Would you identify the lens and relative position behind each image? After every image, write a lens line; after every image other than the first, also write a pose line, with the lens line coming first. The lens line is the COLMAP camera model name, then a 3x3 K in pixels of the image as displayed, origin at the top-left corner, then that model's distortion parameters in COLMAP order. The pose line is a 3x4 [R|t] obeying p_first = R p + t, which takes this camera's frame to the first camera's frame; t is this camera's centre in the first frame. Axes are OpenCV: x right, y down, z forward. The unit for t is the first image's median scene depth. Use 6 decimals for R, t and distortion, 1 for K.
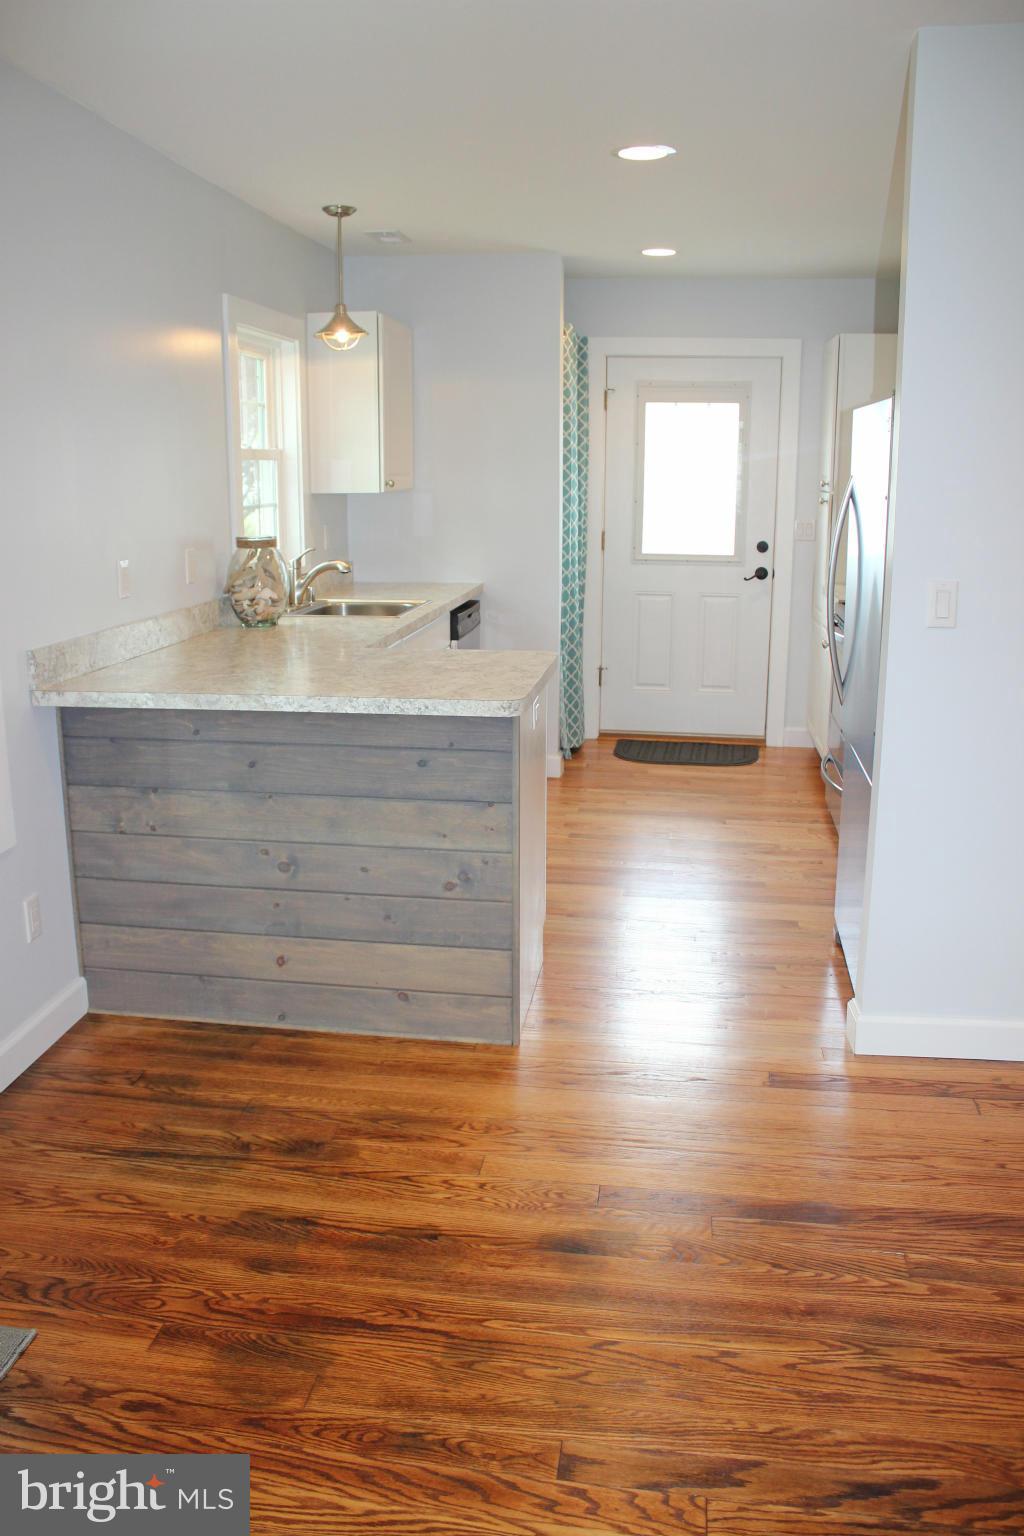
lens RADIAL K [[1262.4, 0, 486.2], [0, 1262.4, 773.3], [0, 0, 1]] dist [-0.165247, 0.141772]
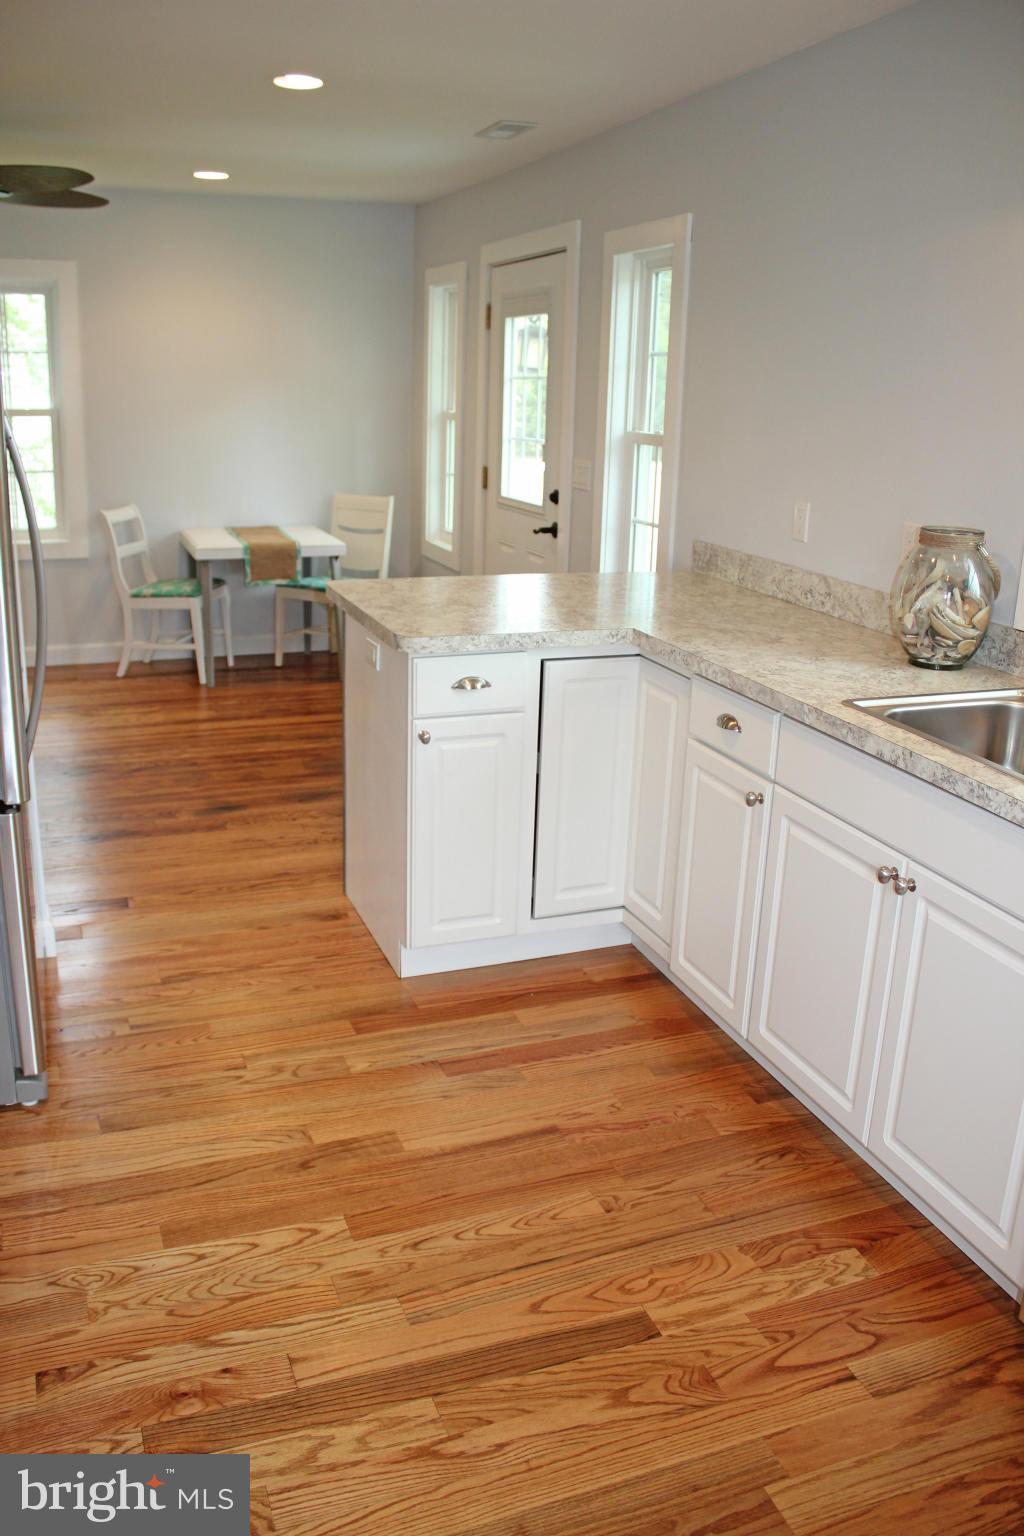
lens RADIAL K [[1262.4, 0, 486.2], [0, 1262.4, 773.3], [0, 0, 1]] dist [-0.165247, 0.141772]
pose [[-0.875027, 0.128735, -0.466641, 0.439460], [-0.135963, 0.859822, 0.492158, -0.471404], [0.464587, 0.494098, -0.734865, 1.852647]]
